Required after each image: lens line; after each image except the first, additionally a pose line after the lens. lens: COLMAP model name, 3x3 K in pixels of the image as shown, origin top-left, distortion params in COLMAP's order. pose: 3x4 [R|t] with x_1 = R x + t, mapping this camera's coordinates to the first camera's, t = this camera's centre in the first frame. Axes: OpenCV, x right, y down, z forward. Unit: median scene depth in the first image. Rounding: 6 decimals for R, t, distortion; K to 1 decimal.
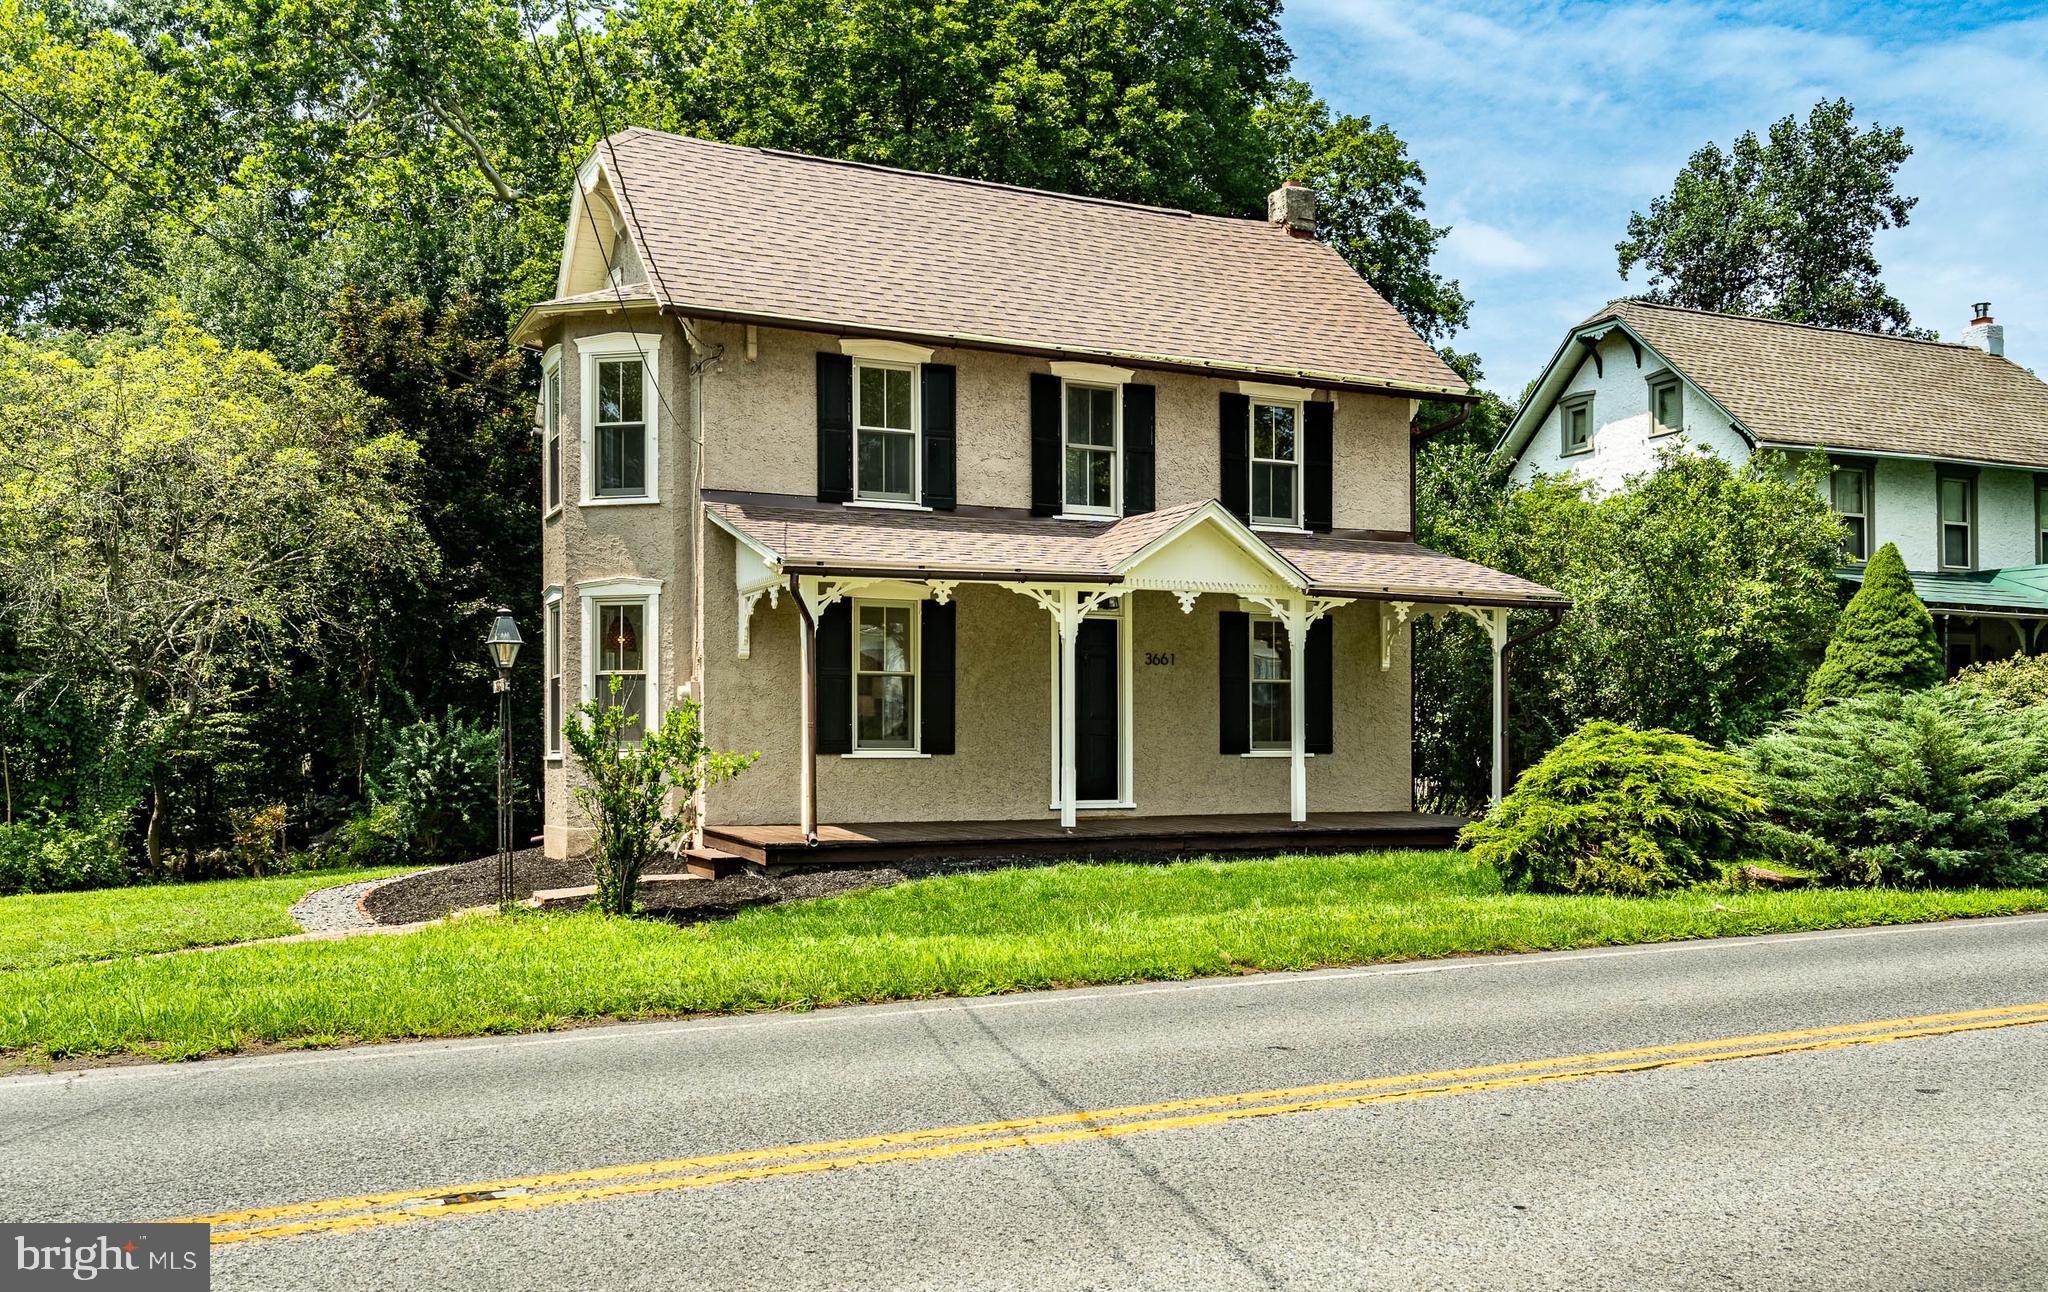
lens RADIAL K [[1635.6, 0, 1024.0], [0, 1635.6, 646.0], [0, 0, 1]] dist [0.003858, 0.002257]
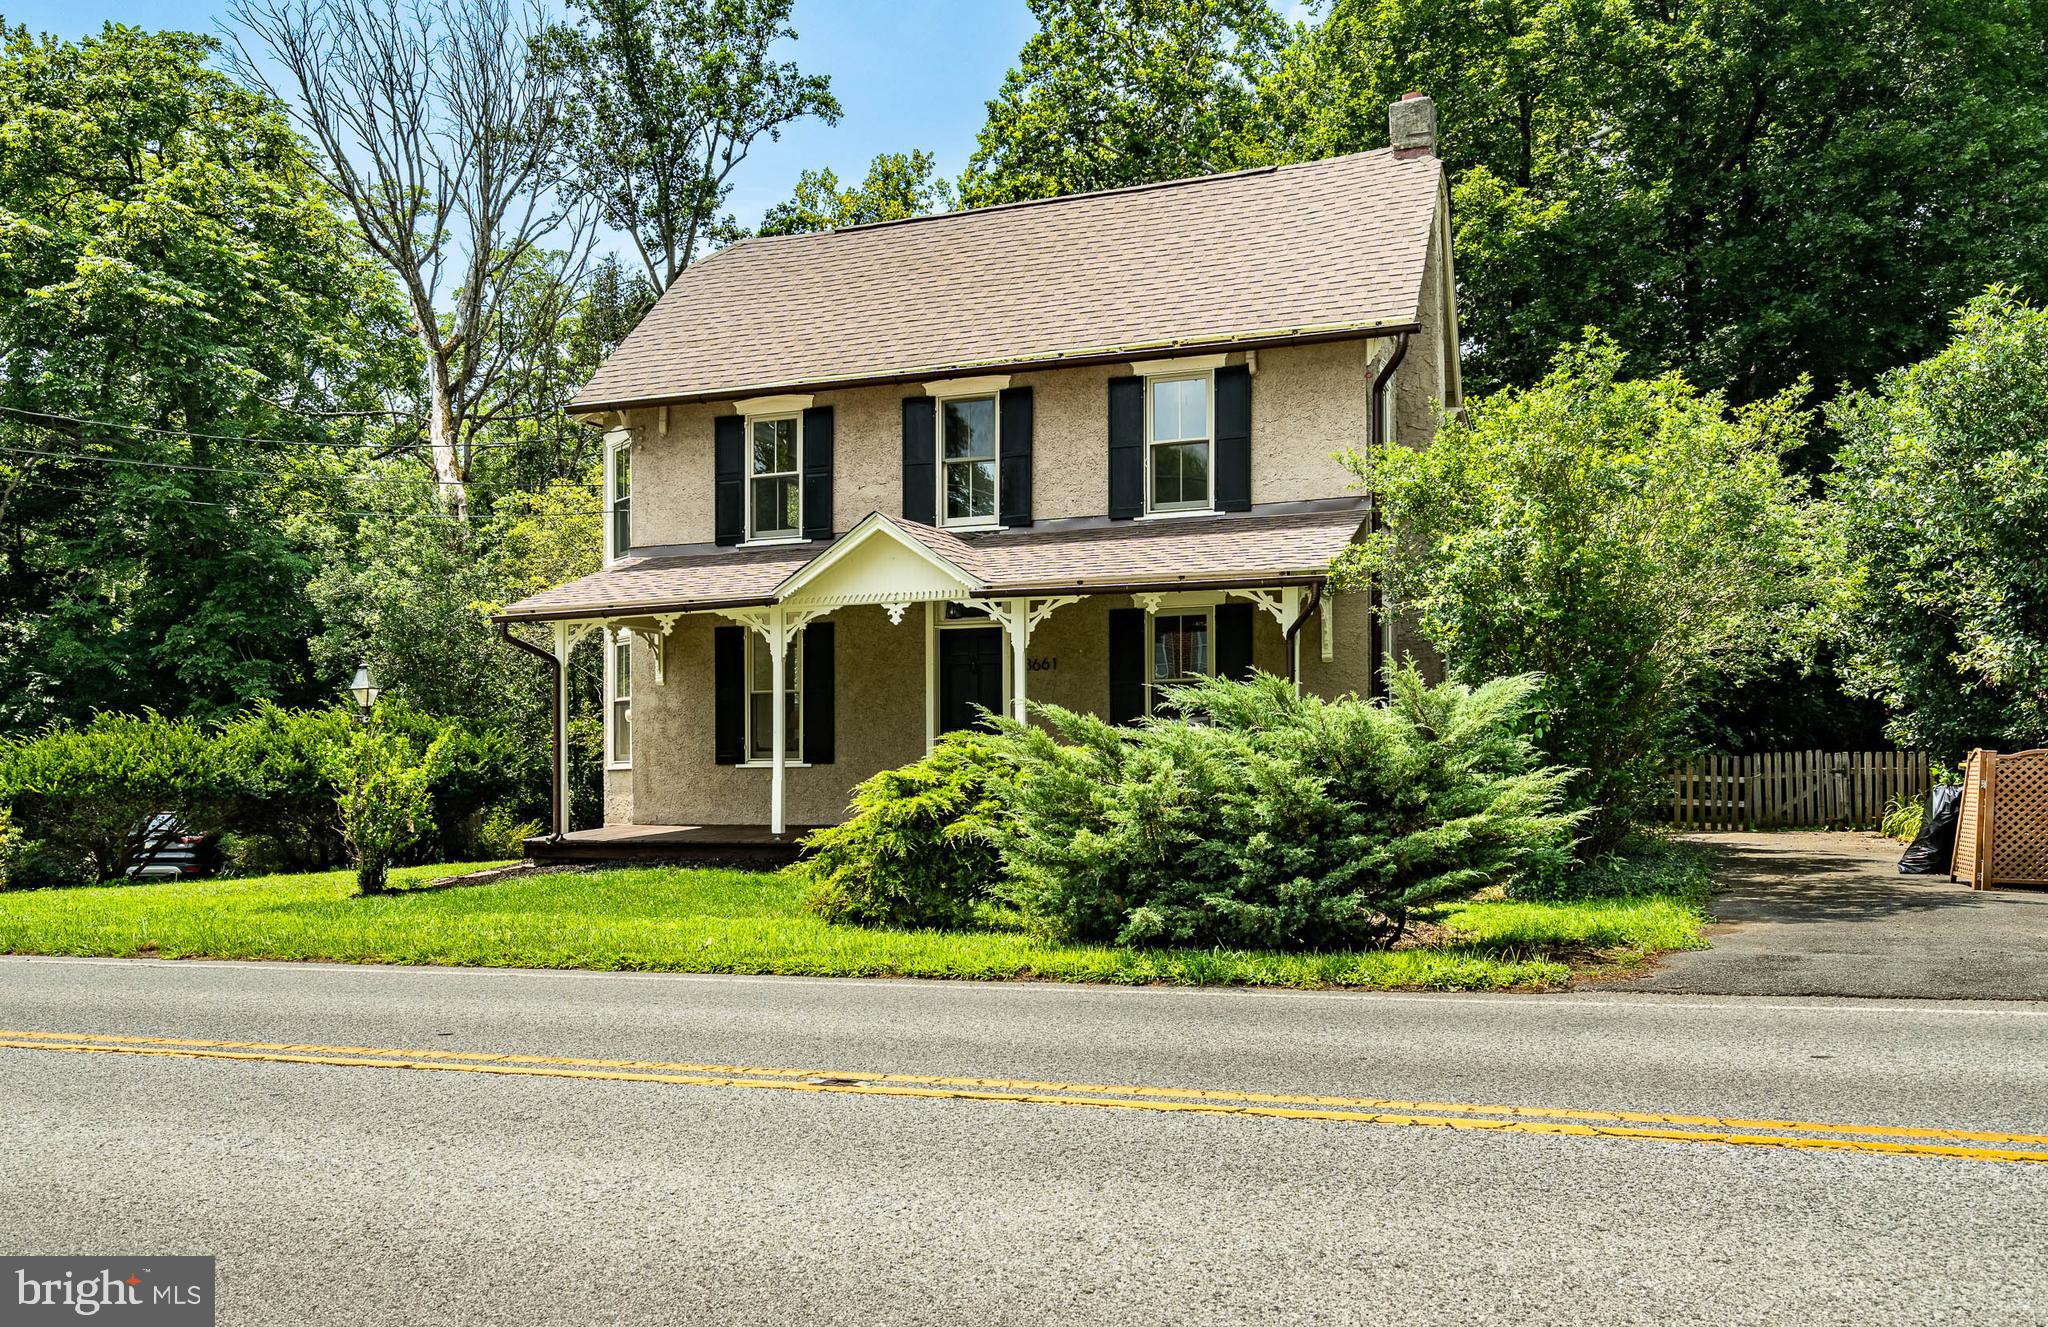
lens RADIAL K [[1540.0, 0, 1024.9], [0, 1540.0, 691.0], [0, 0, 1]] dist [-0.001250, -0.002299]
pose [[0.717056, -0.034251, -0.696174, 0.775011], [0.052366, 0.998616, 0.004806, 0.019751], [0.695046, -0.039902, 0.717857, 0.358753]]
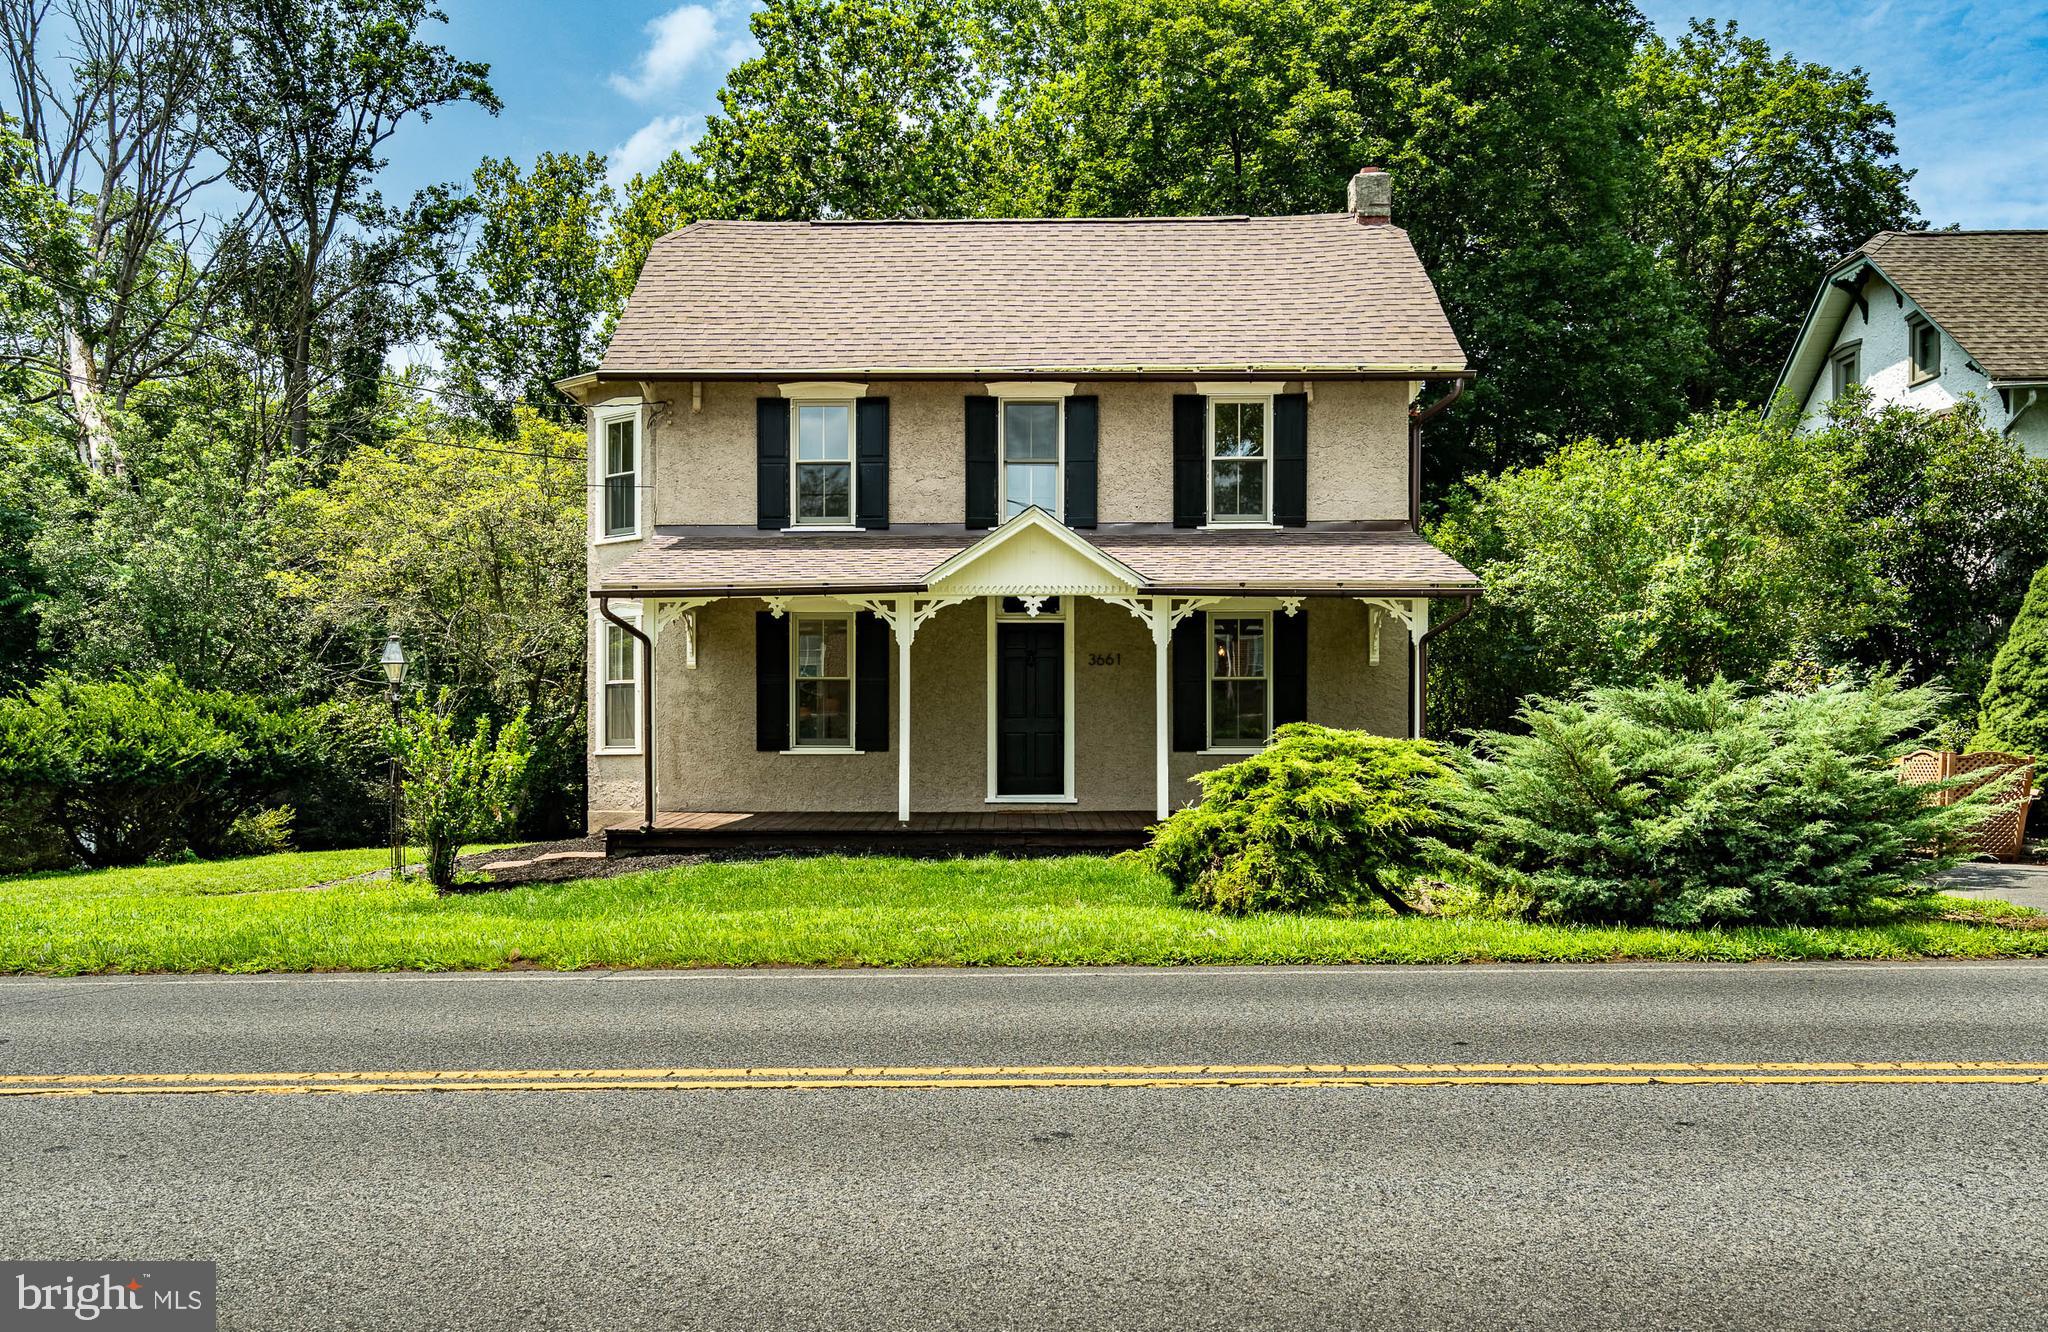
lens RADIAL K [[1385.6, 0, 1022.4], [0, 1385.6, 709.2], [0, 0, 1]] dist [0.005478, -0.000459]
pose [[0.900152, -0.007237, -0.435516, 0.453083], [0.023365, 0.999225, 0.031690, 0.010328], [0.434949, -0.038701, 0.899623, 0.202809]]
